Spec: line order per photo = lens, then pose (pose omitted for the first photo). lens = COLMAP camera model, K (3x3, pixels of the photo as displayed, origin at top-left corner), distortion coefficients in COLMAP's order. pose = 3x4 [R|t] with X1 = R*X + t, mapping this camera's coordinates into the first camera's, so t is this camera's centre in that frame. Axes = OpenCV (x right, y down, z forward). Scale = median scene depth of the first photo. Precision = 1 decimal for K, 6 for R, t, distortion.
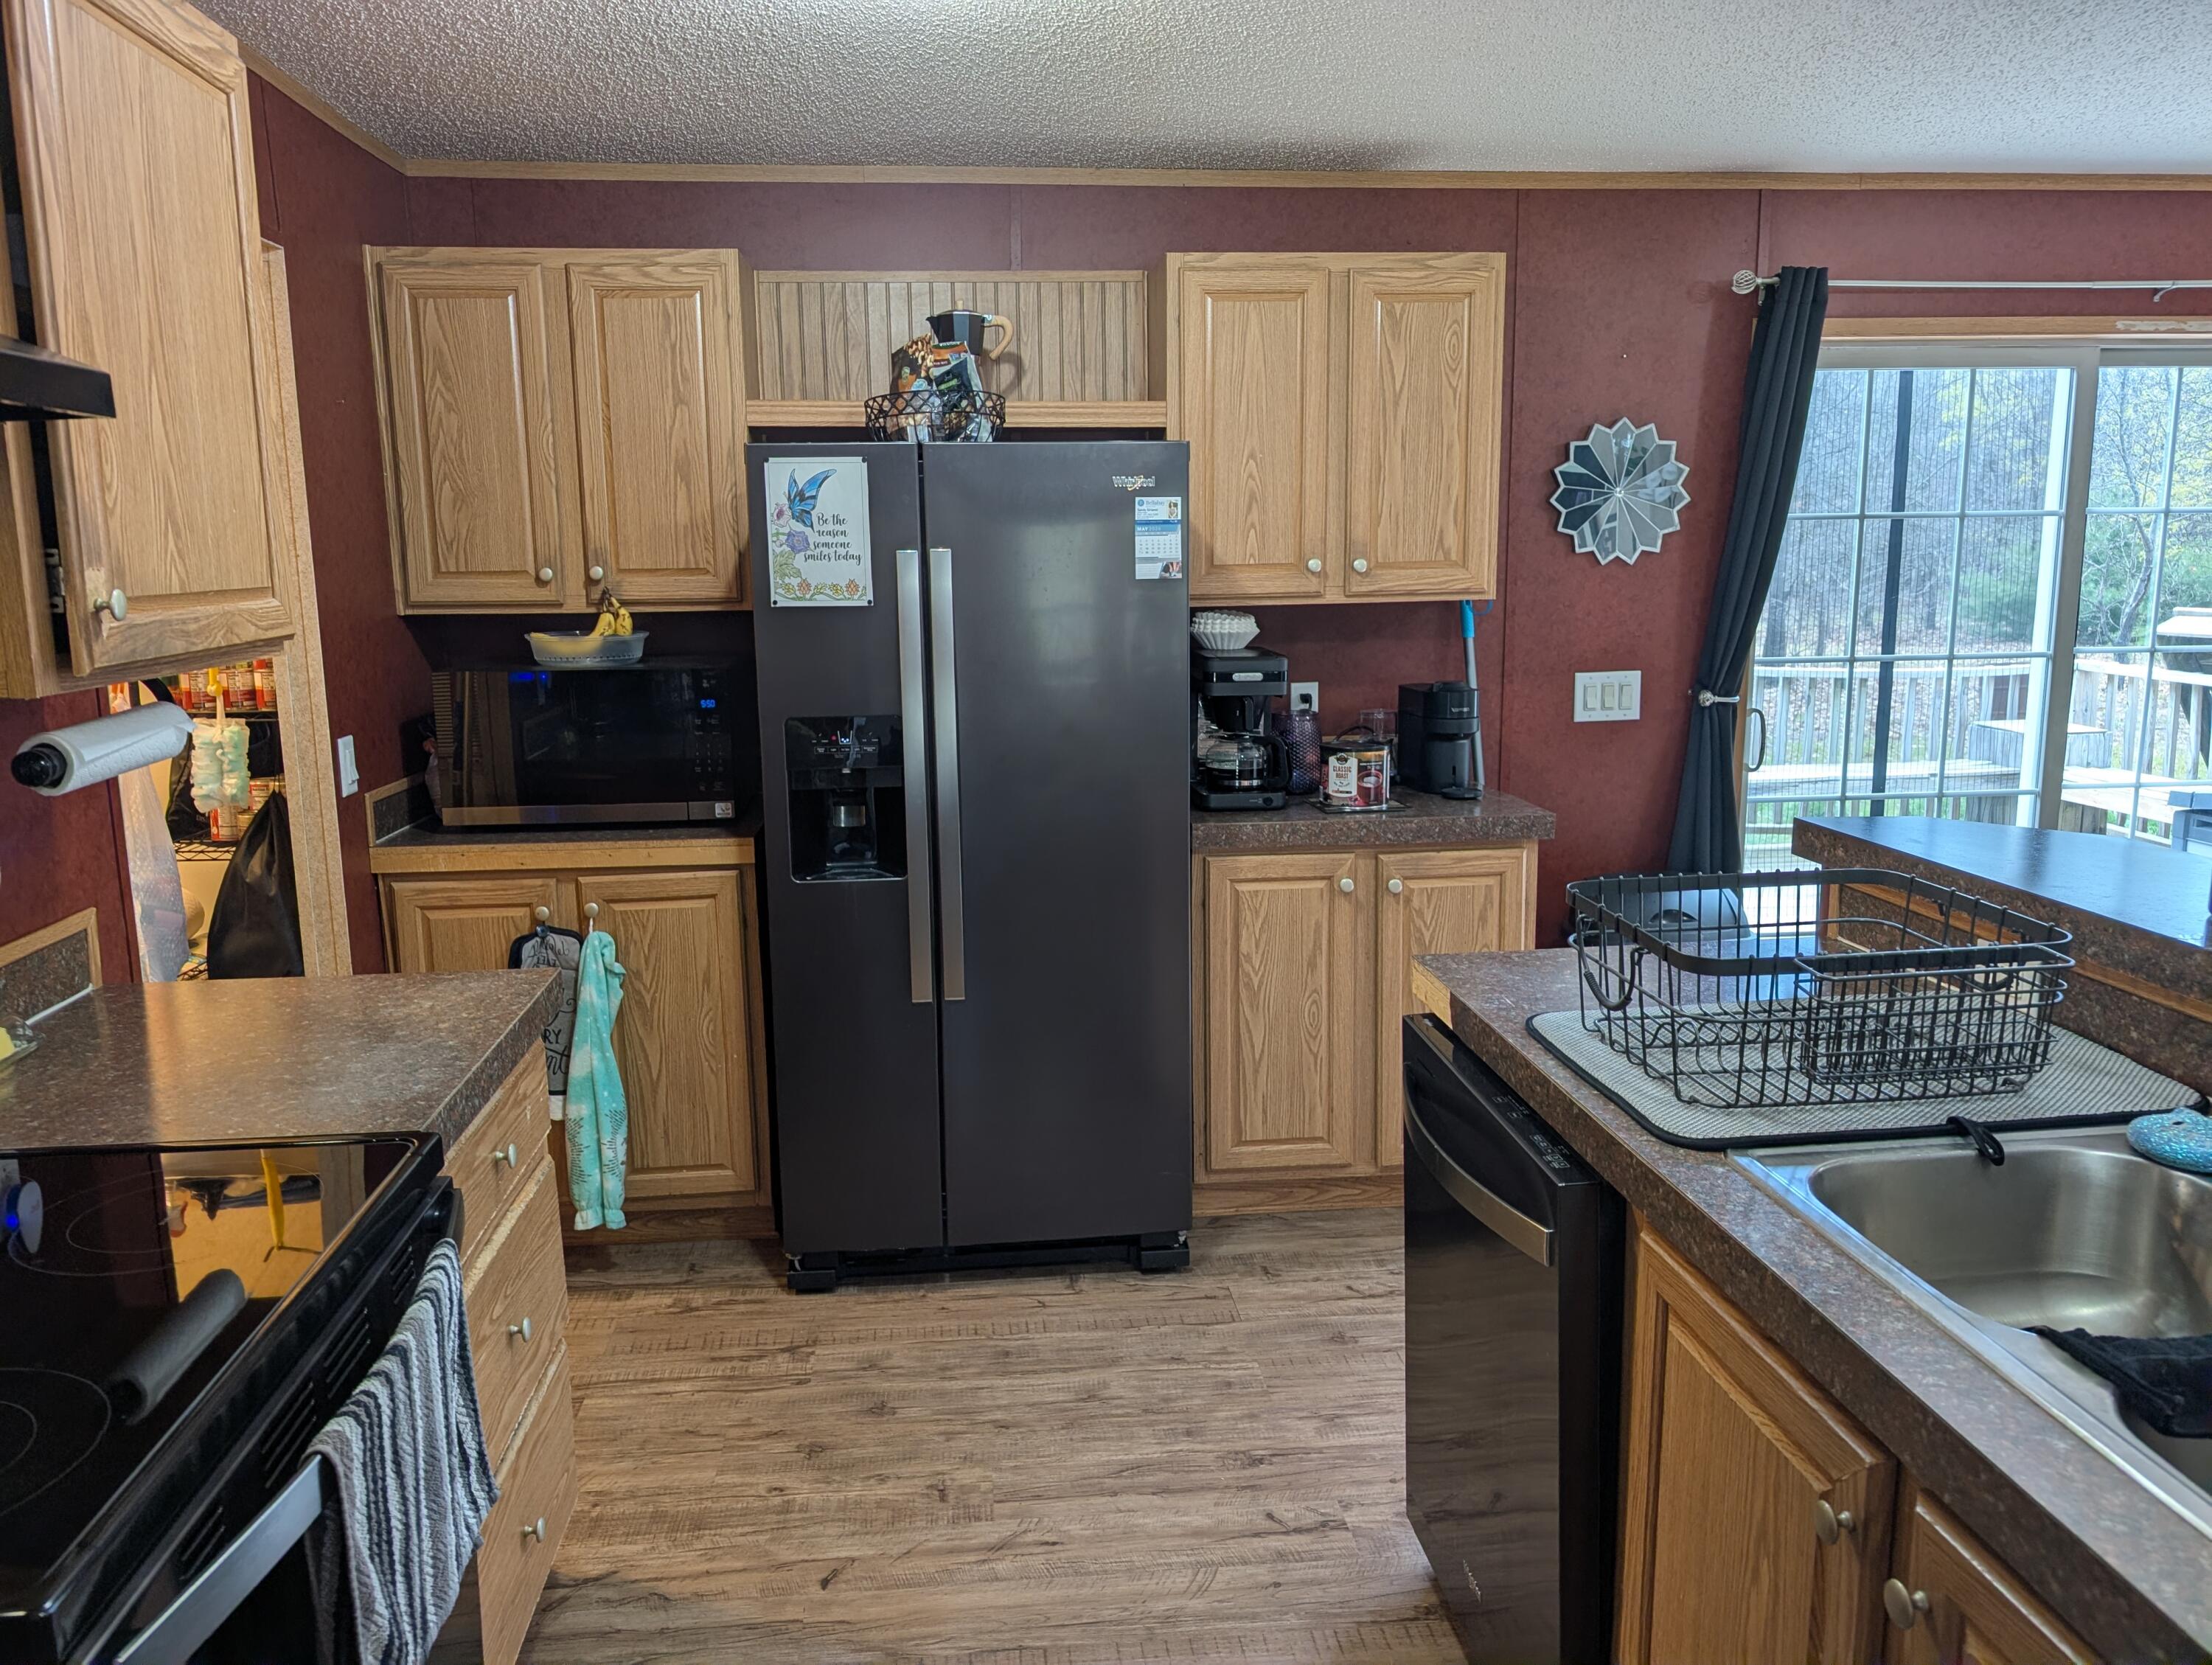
lens RADIAL K [[1582.1, 0, 1077.2], [0, 1582.1, 826.0], [0, 0, 1]] dist [0.002579, -0.003730]
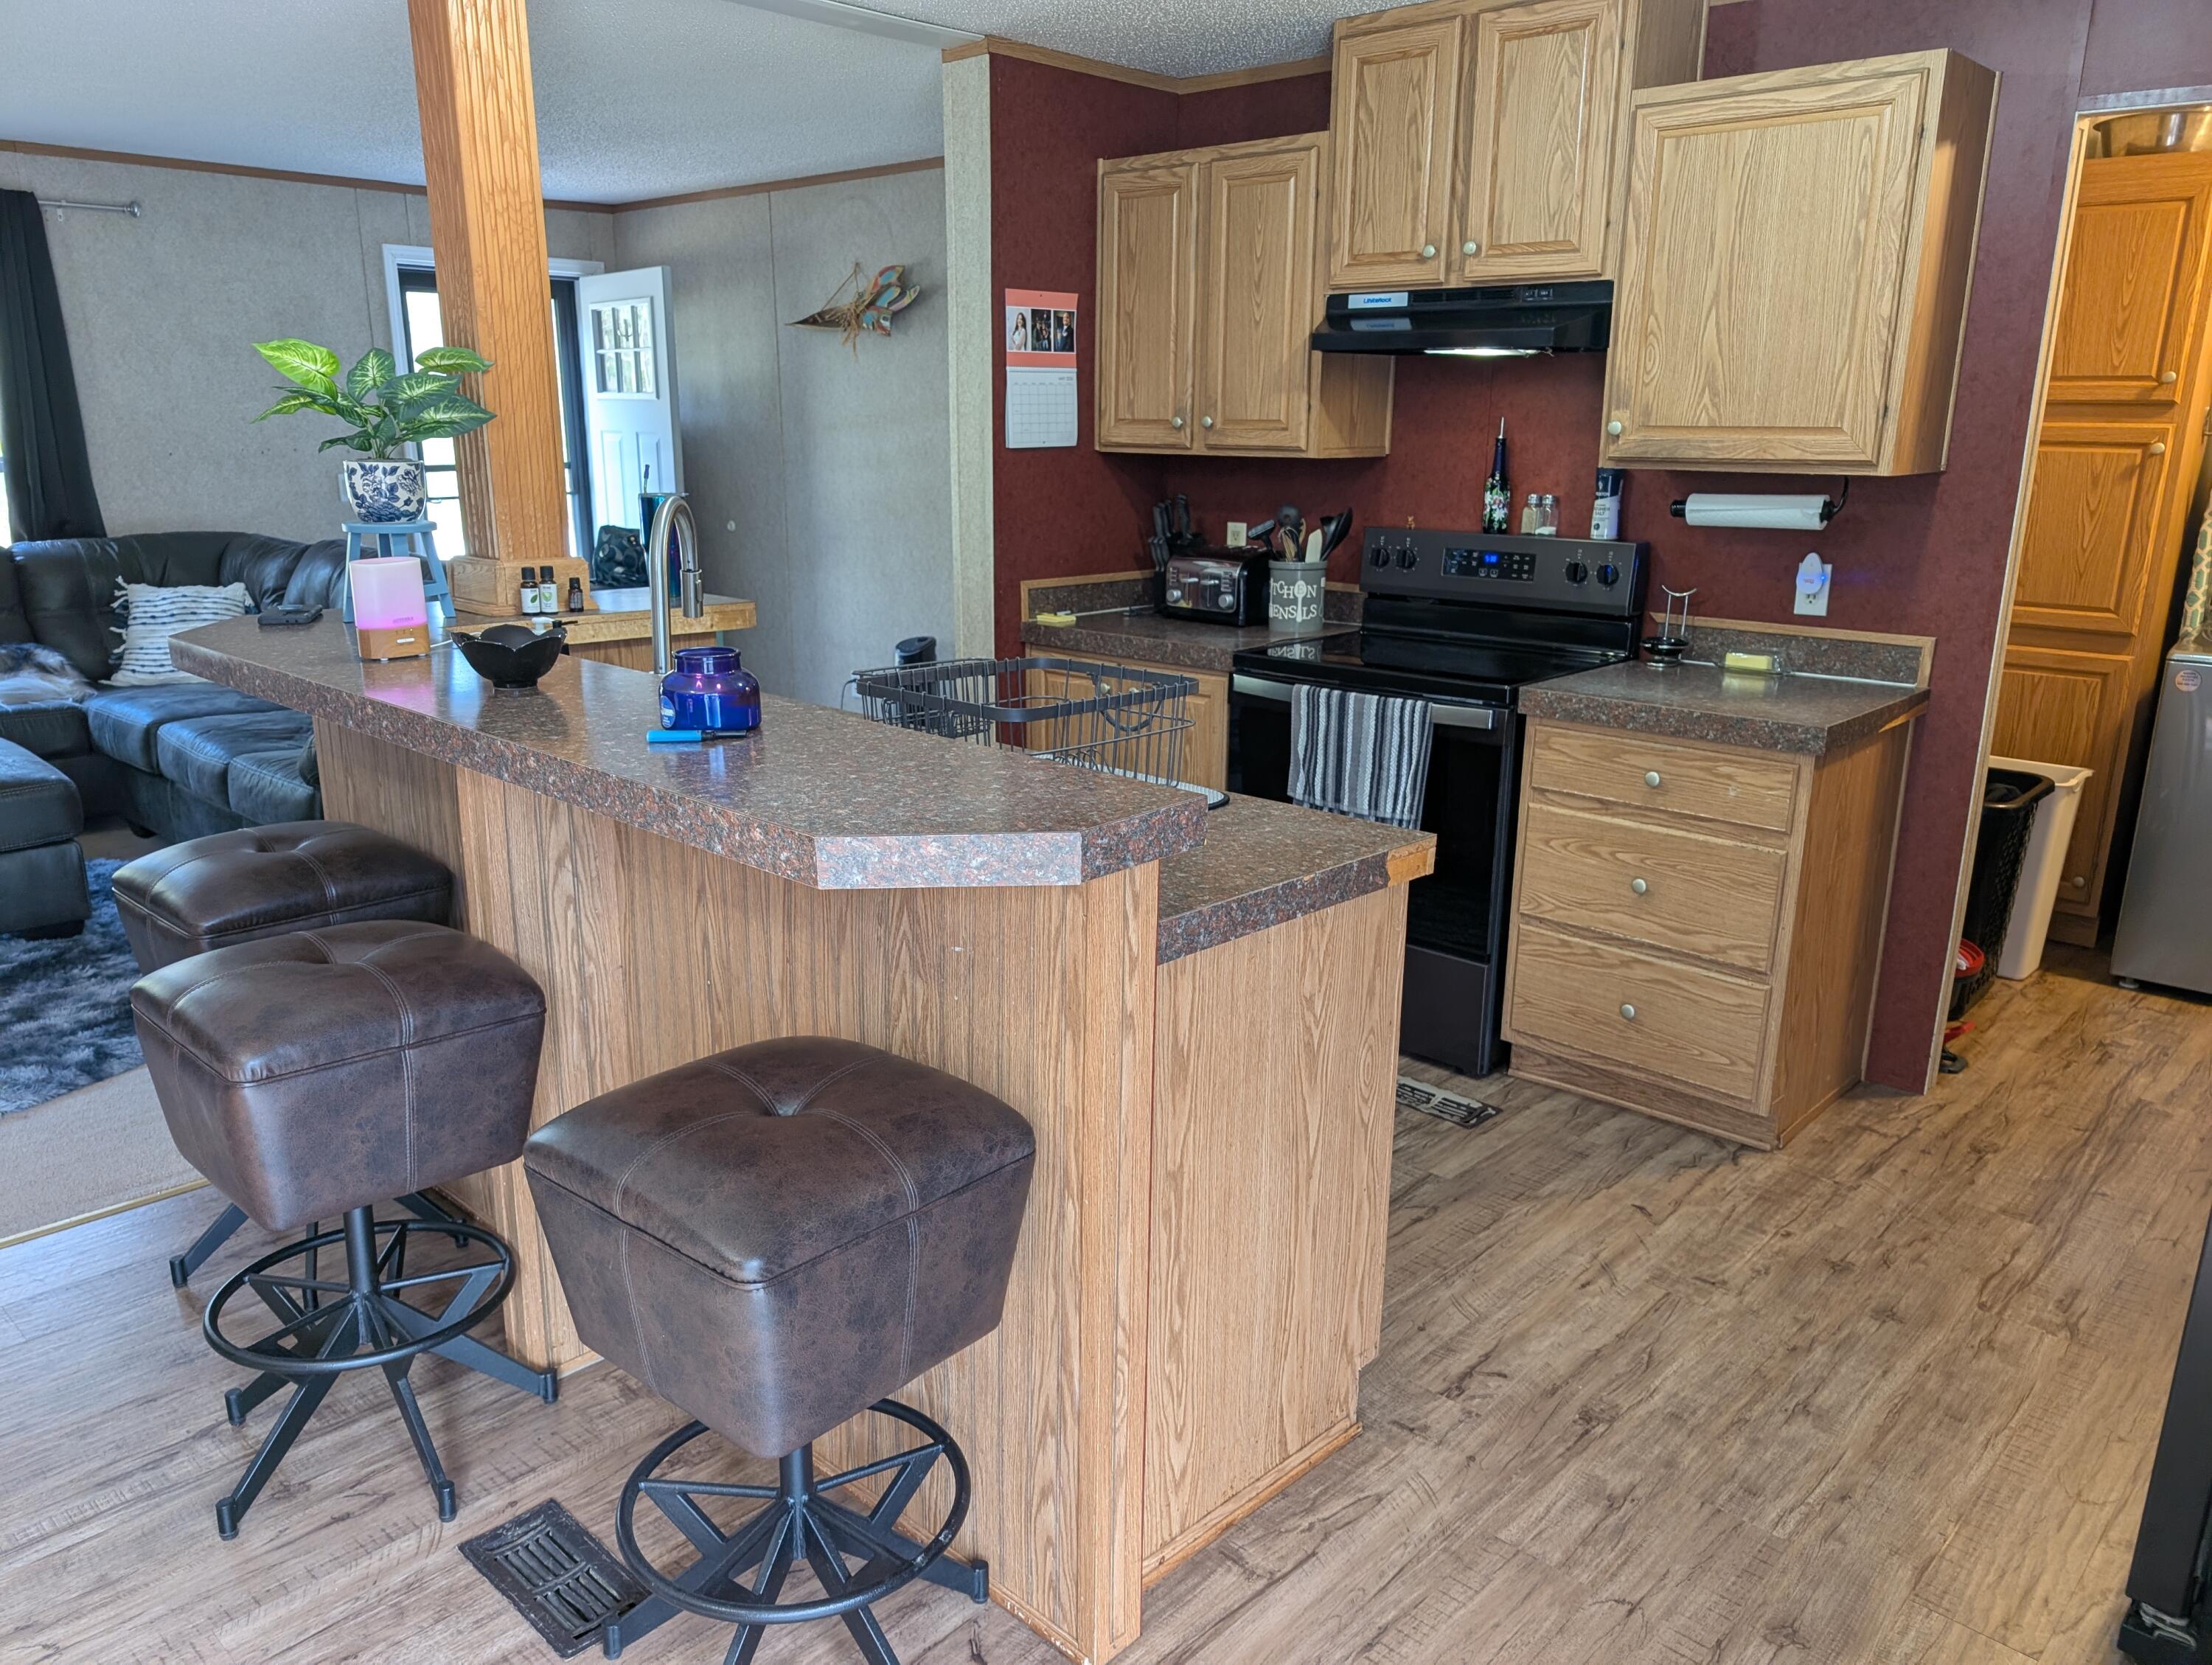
lens RADIAL K [[1582.7, 0, 1103.3], [0, 1582.7, 840.0], [0, 0, 1]] dist [0.006418, 0.000802]
pose [[-0.745042, 0.180307, -0.642185, 0.684031], [-0.115652, 0.913269, 0.390595, -0.186891], [0.656915, 0.365280, -0.659571, 1.040406]]
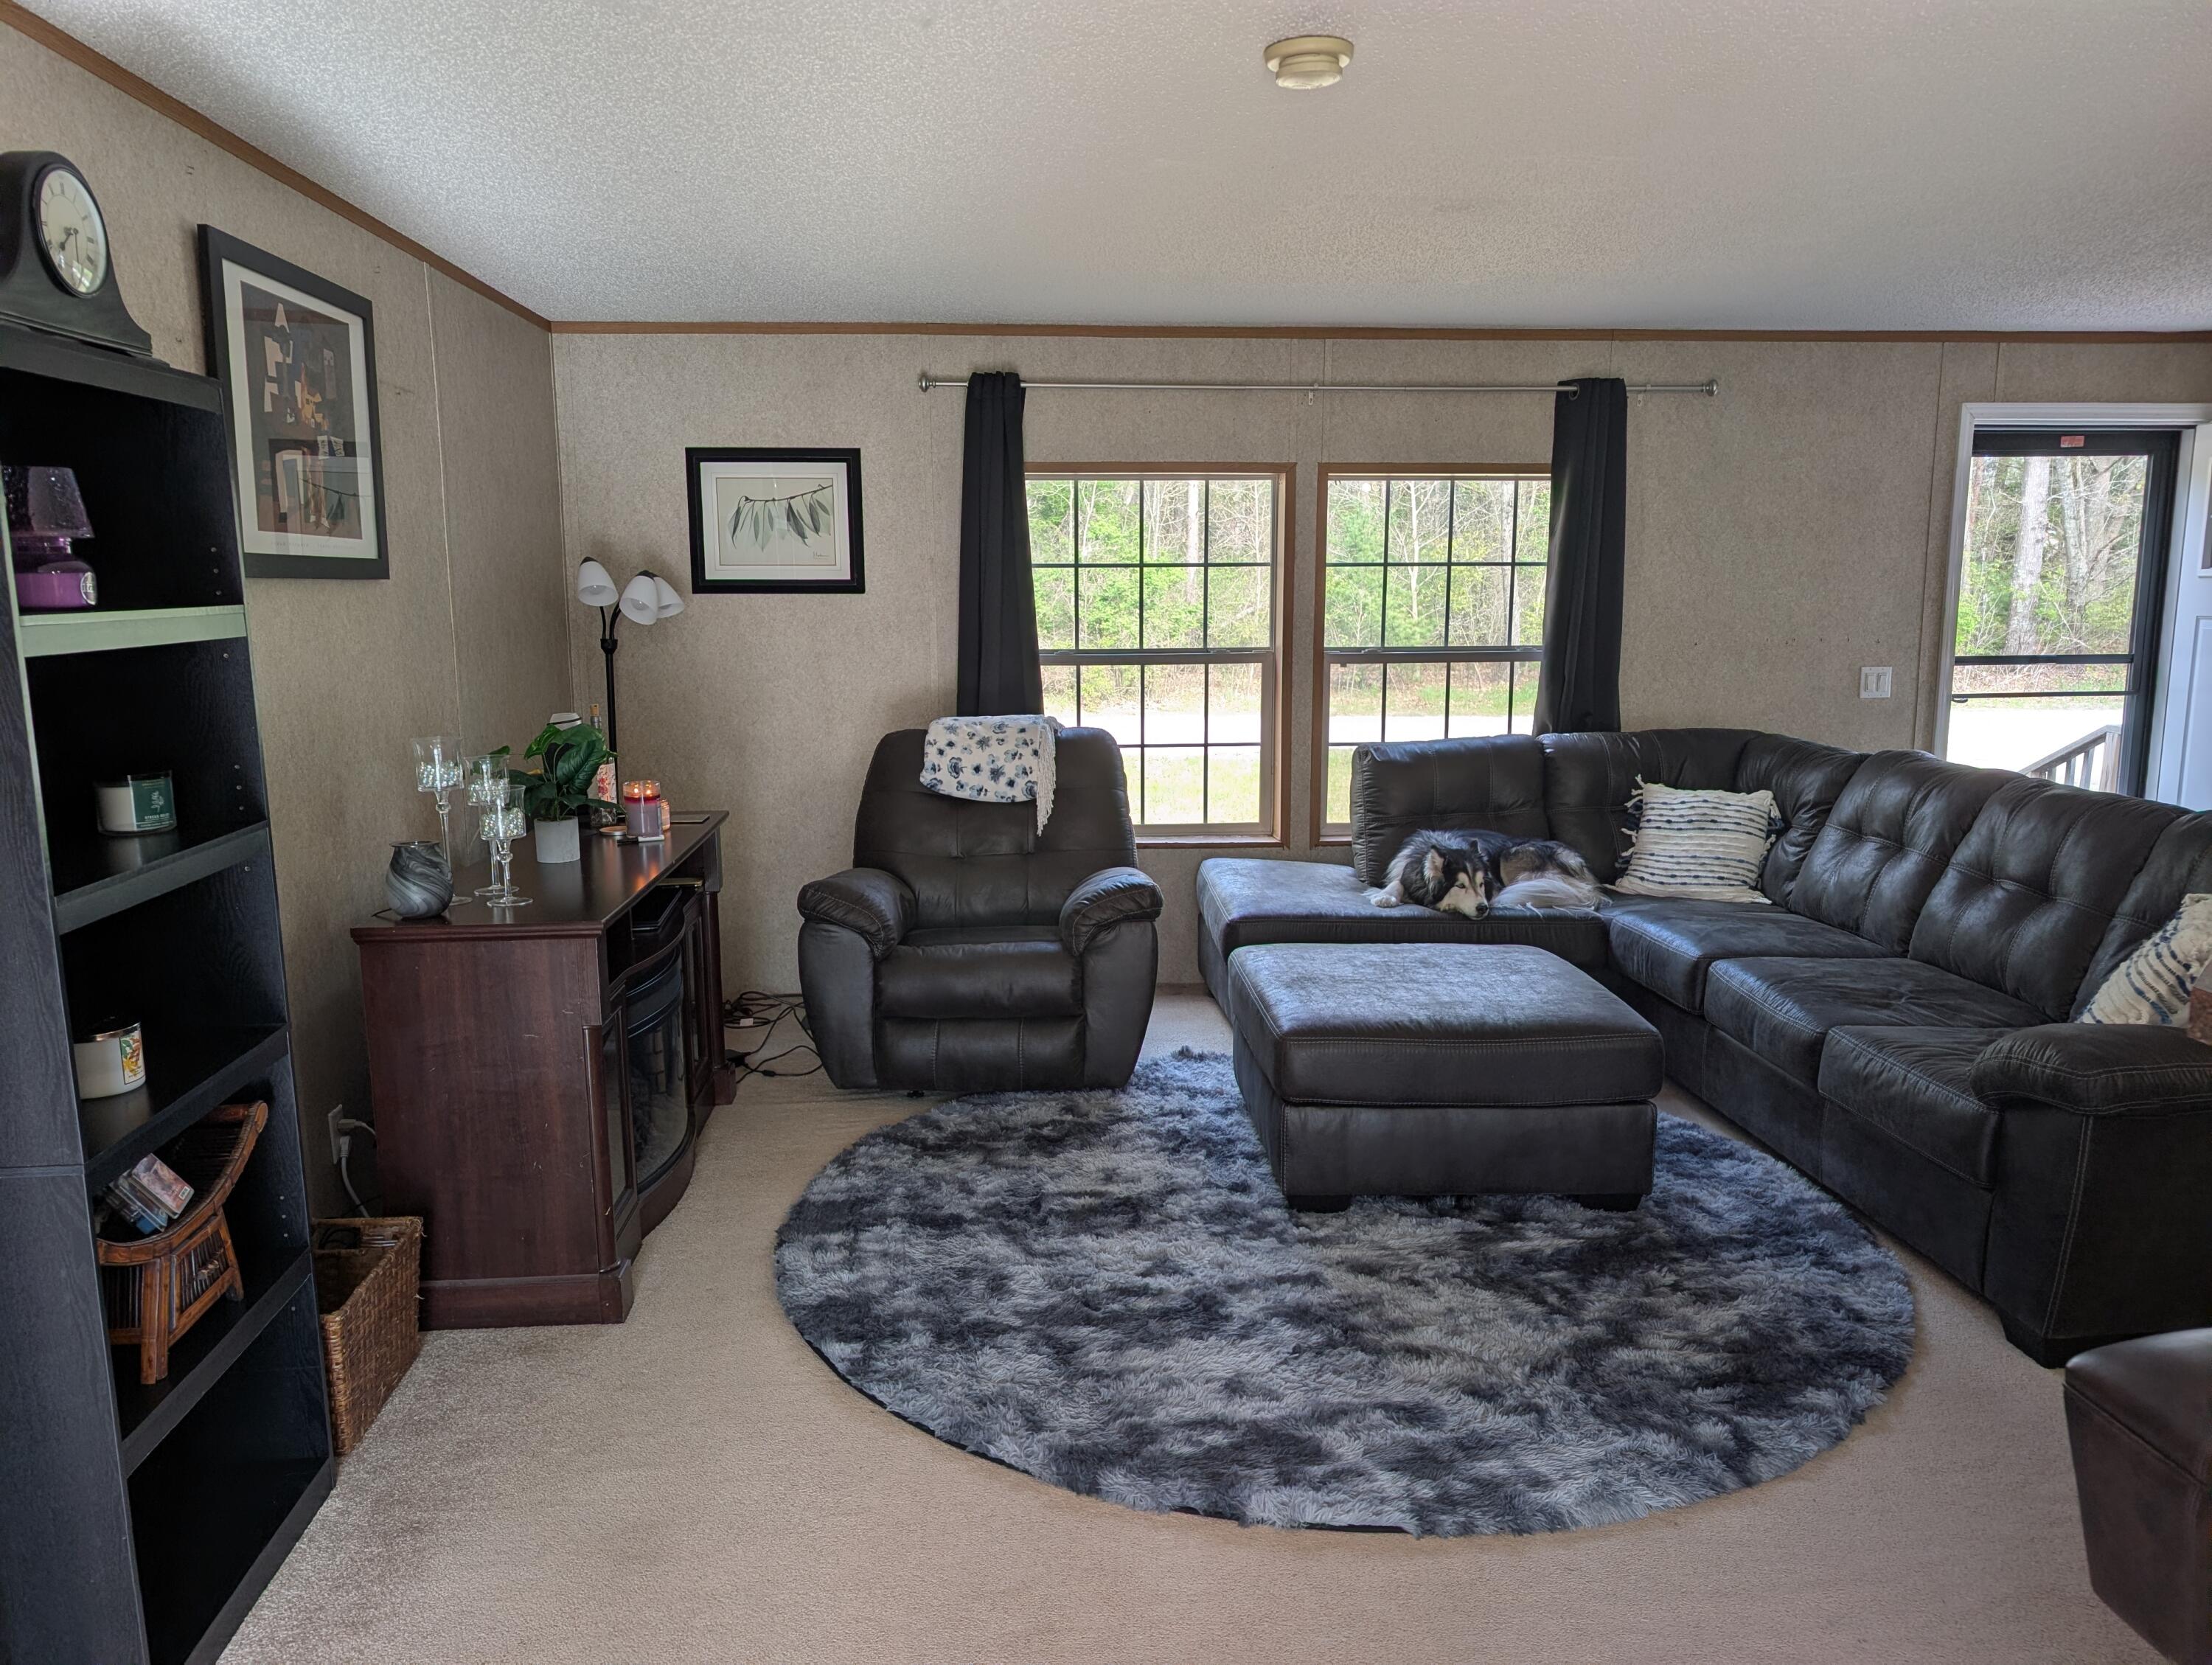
lens RADIAL K [[1570.3, 0, 1100.7], [0, 1570.3, 843.9], [0, 0, 1]] dist [0.003793, -0.000669]
pose [[-0.999656, 0.014195, 0.022075, 0.837268], [0.020773, 0.942023, 0.334903, -0.123052], [-0.016041, 0.335247, -0.941994, 0.594072]]
